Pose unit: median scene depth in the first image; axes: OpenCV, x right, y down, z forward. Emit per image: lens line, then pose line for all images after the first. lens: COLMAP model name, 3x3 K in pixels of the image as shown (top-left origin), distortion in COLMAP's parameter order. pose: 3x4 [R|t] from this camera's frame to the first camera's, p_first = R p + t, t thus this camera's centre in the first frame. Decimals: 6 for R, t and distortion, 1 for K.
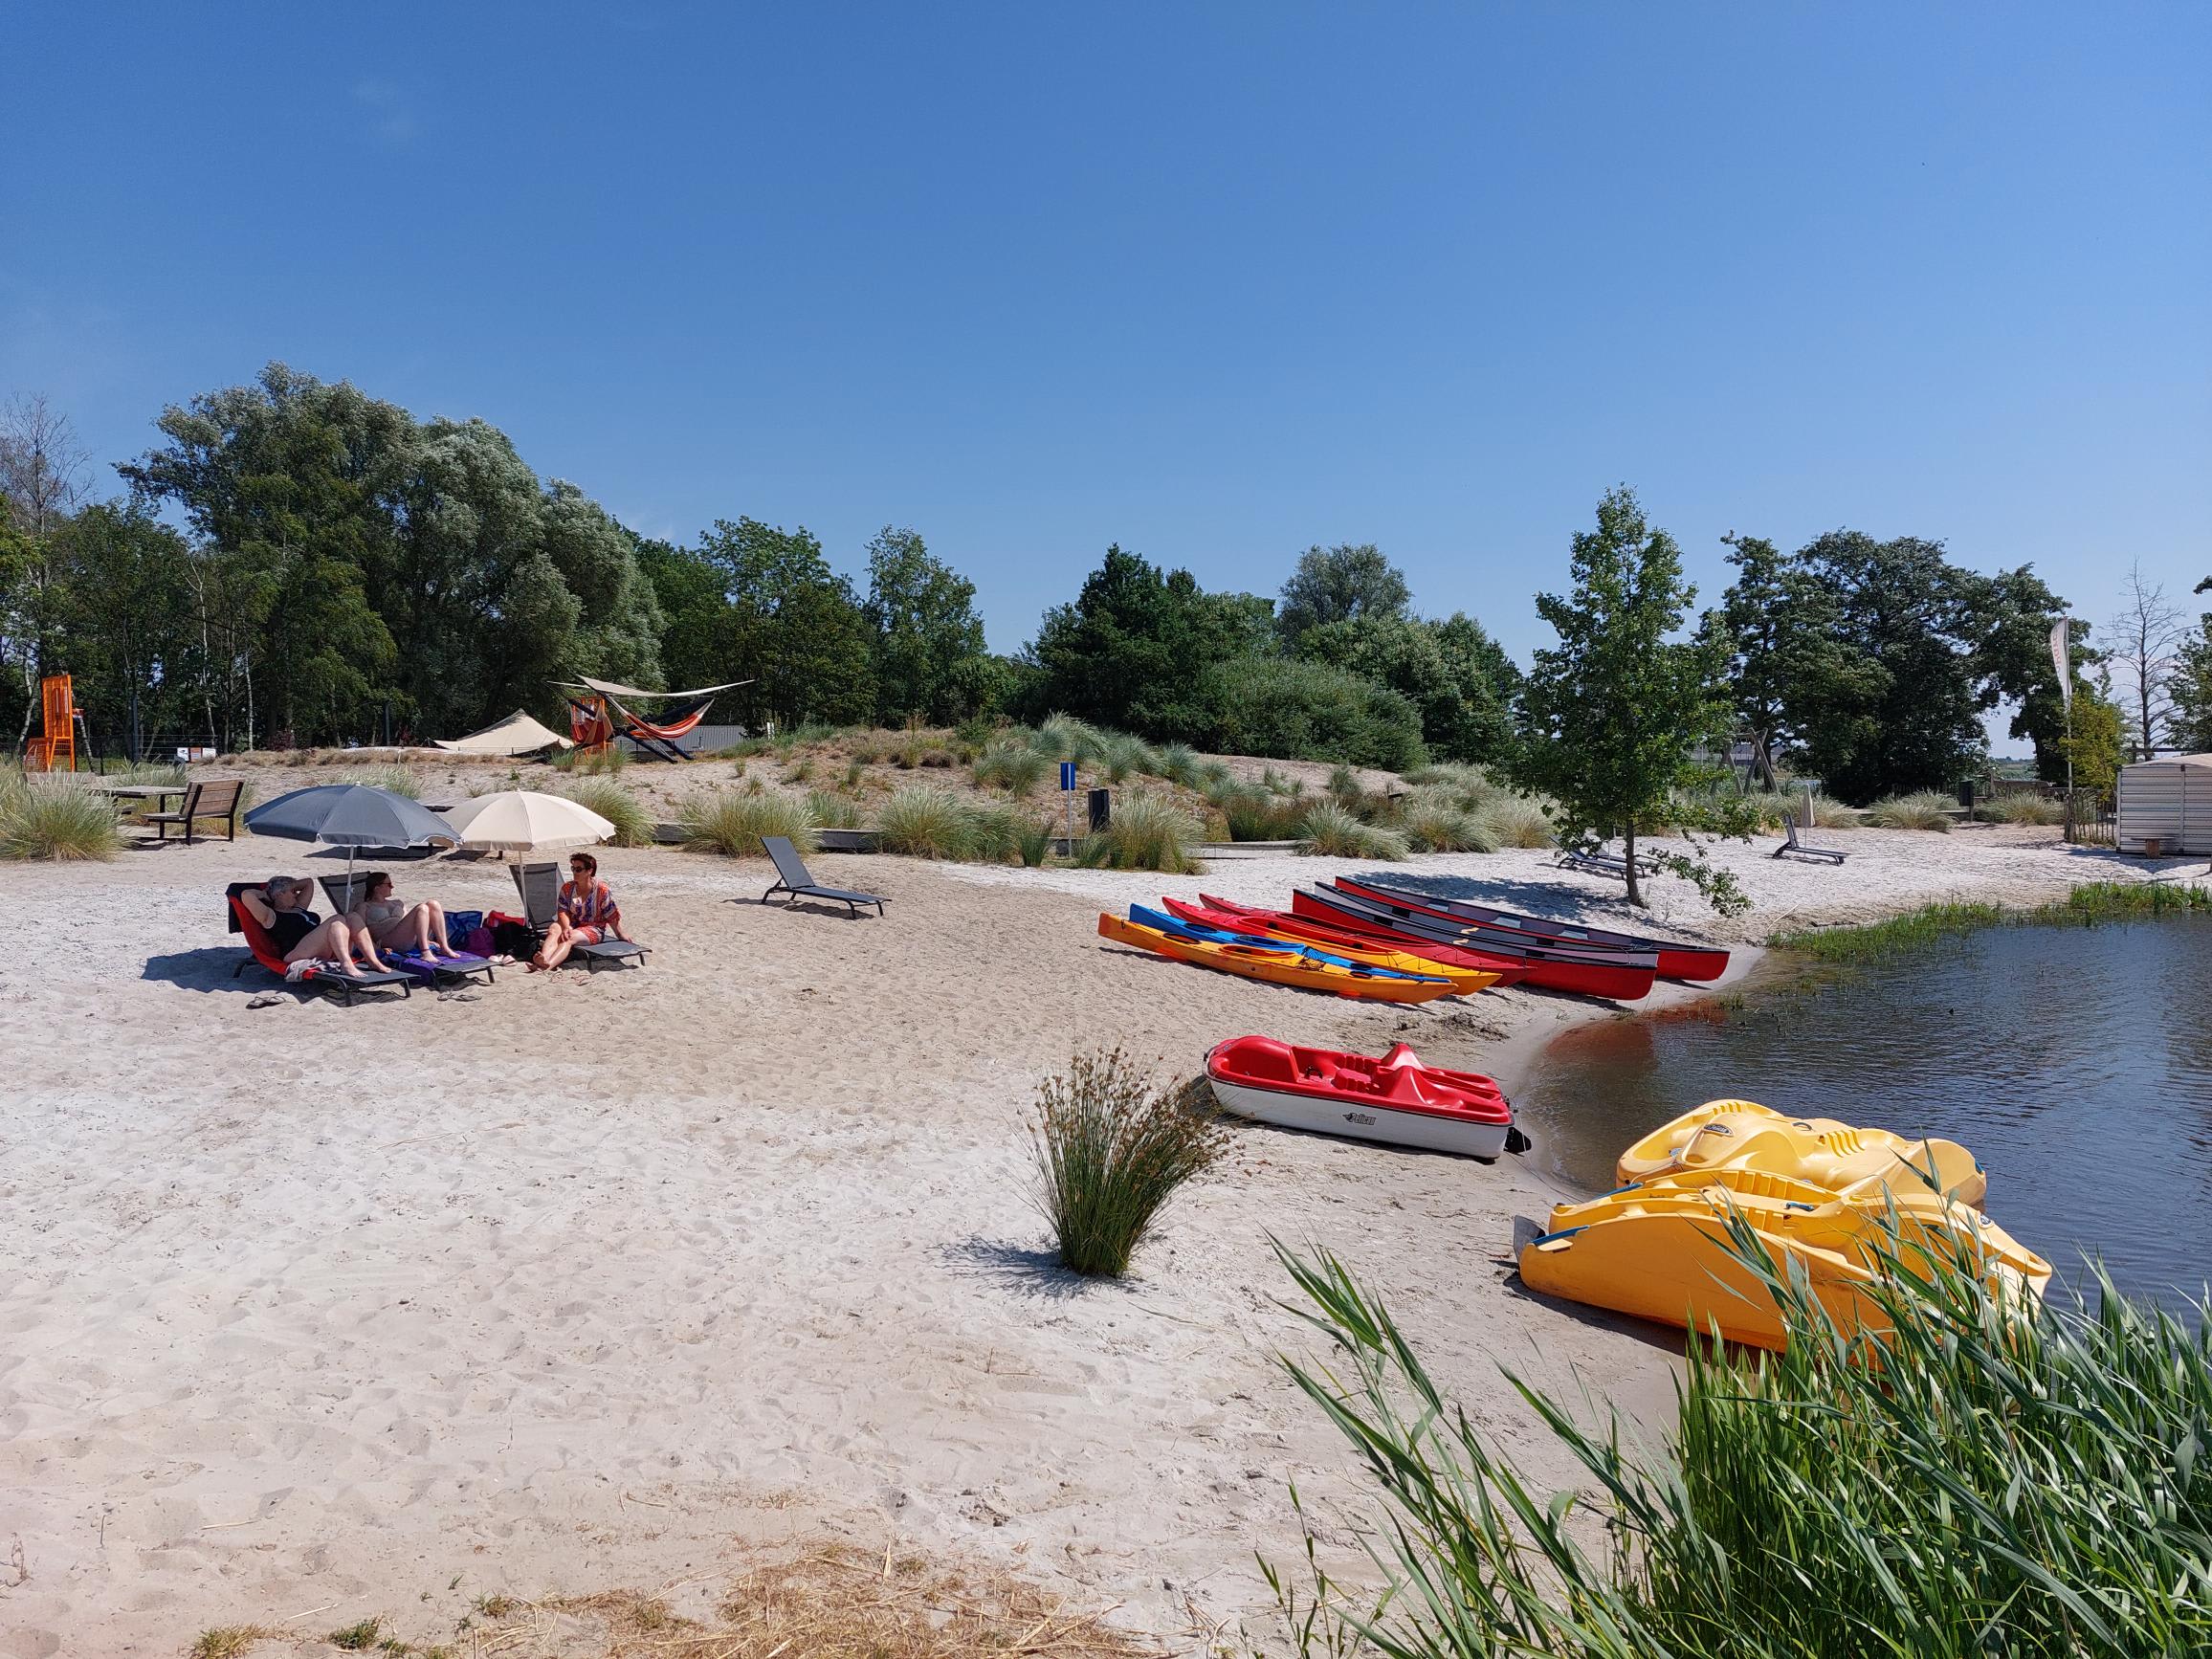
lens RADIAL K [[1501.2, 0, 1106.0], [0, 1501.2, 829.5], [0, 0, 1]] dist [-0.052489, 0.001465]
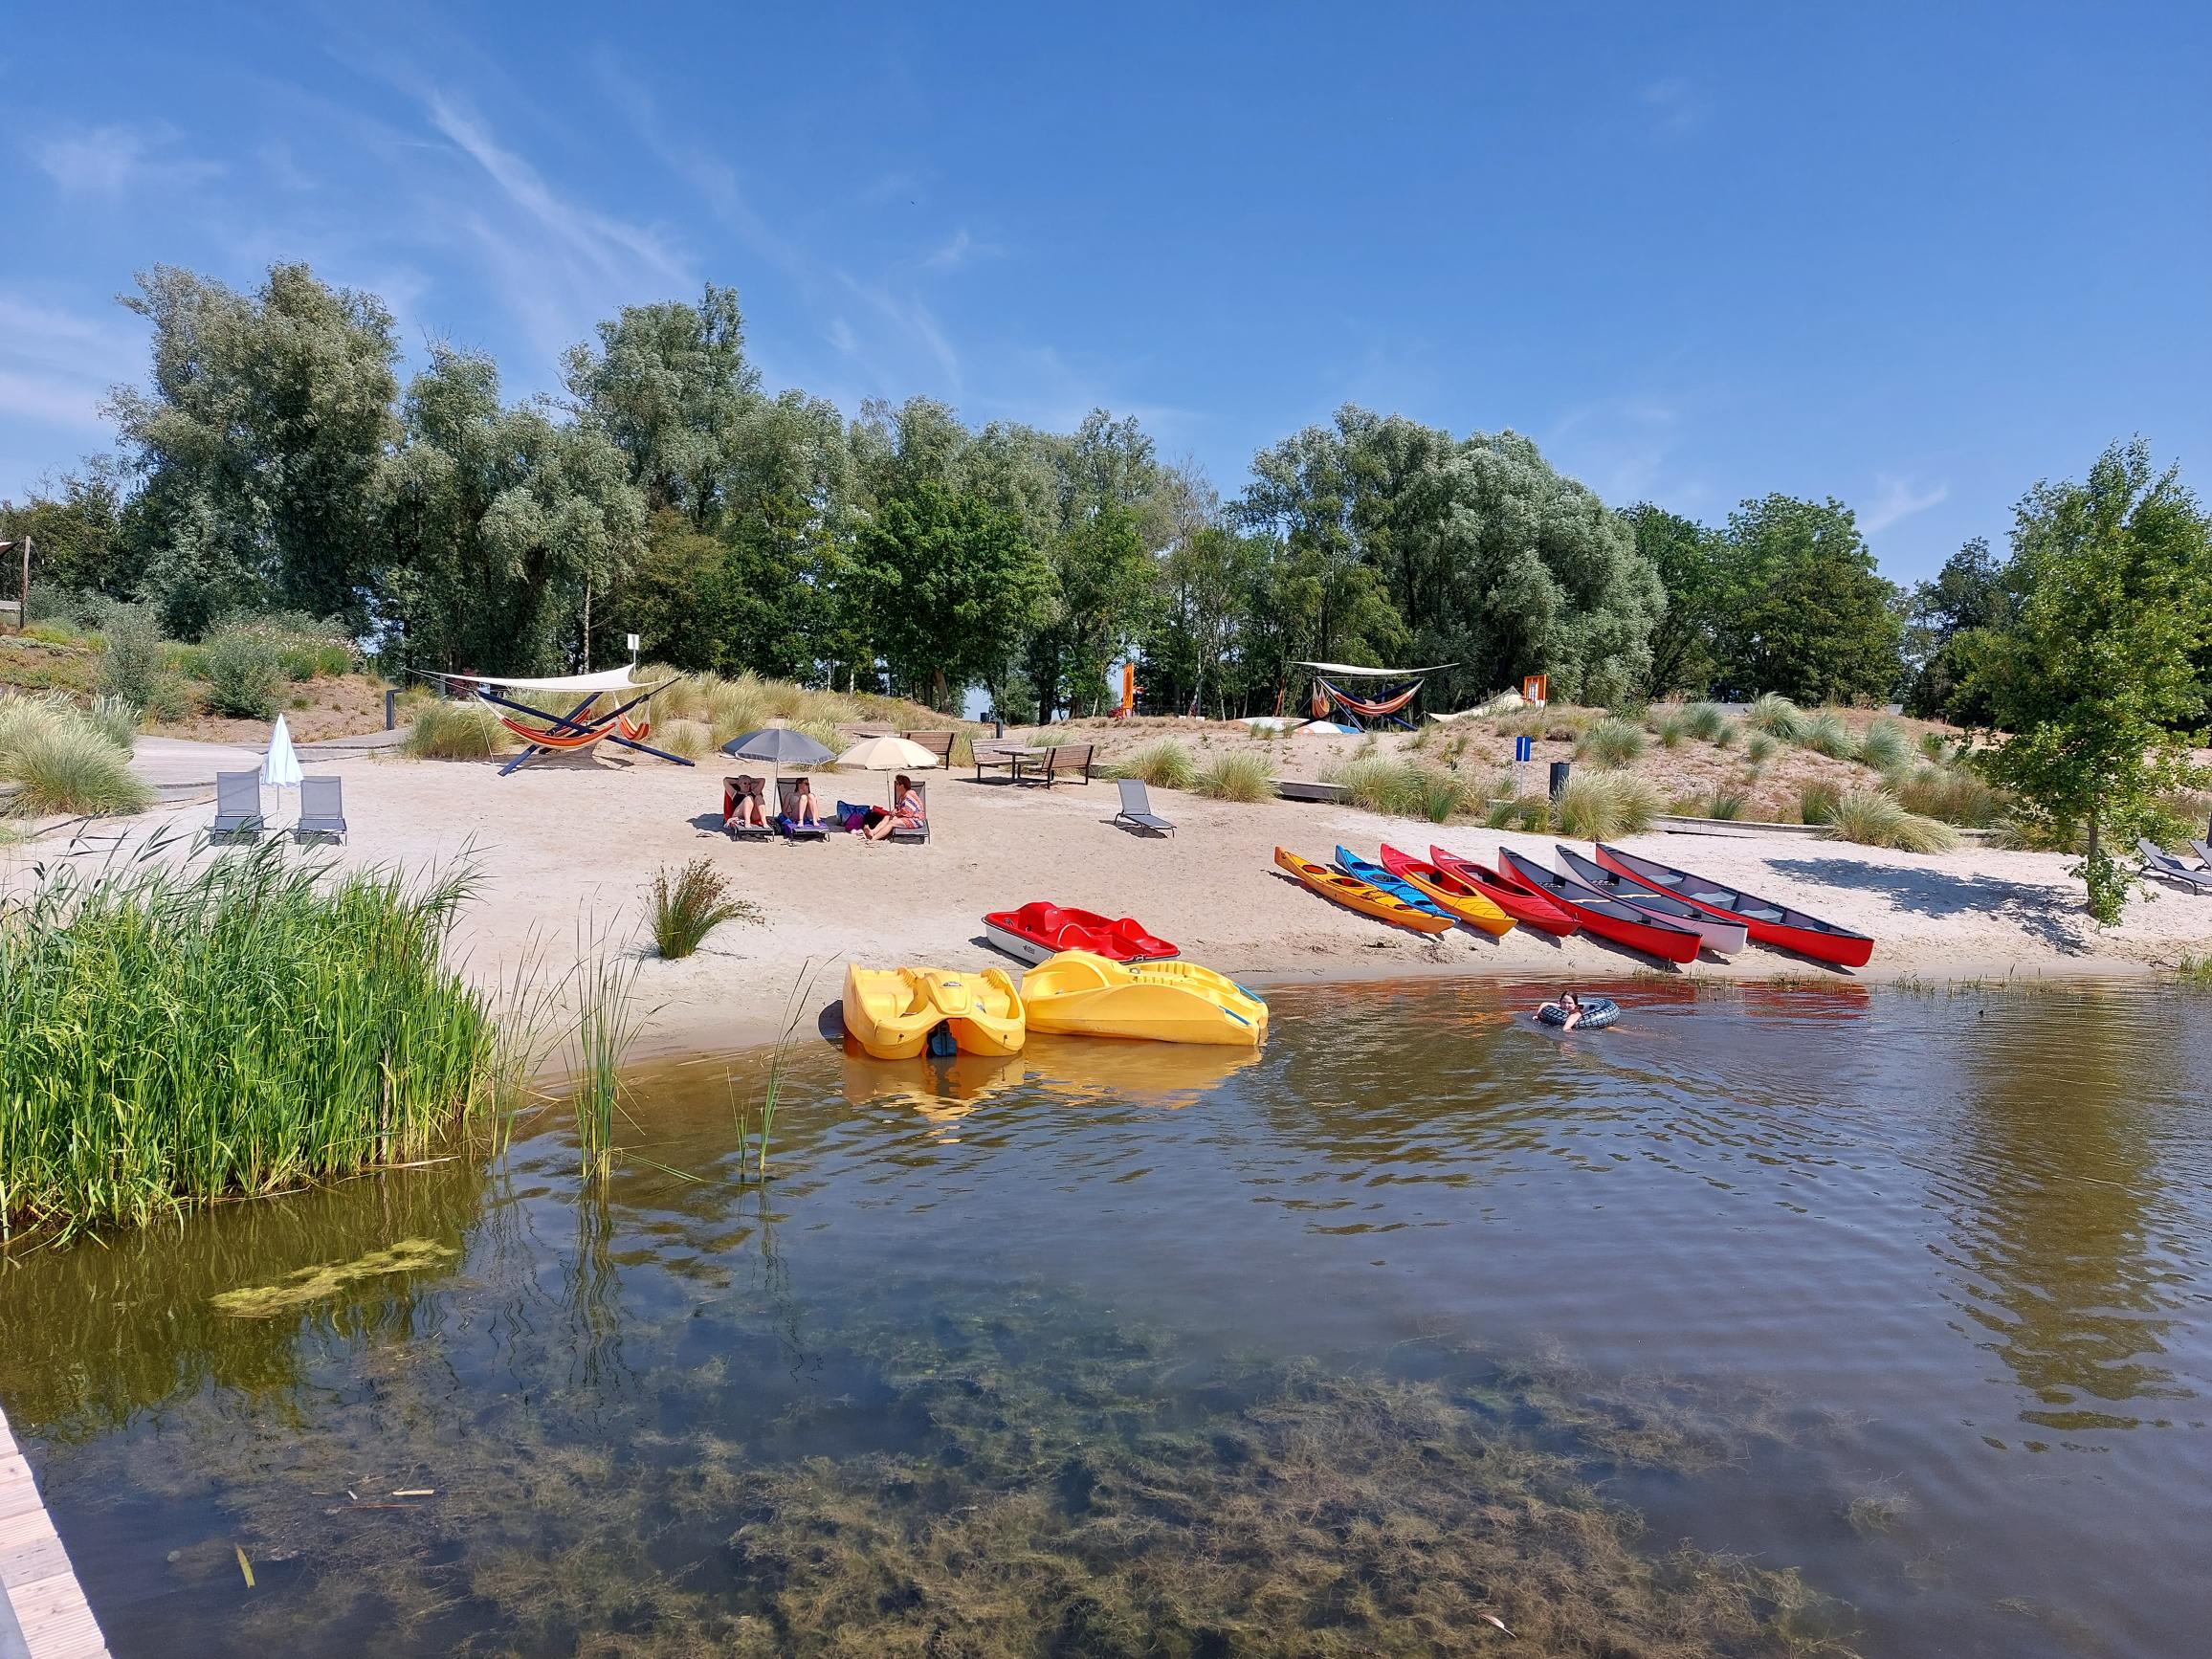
lens RADIAL K [[1501.2, 0, 1106.0], [0, 1501.2, 829.5], [0, 0, 1]] dist [-0.052489, 0.001465]
pose [[0.673815, 0.069263, -0.735646, 0.257503], [-0.055026, 0.997536, 0.043520, -0.002769], [0.736848, 0.011155, 0.675966, -0.008076]]
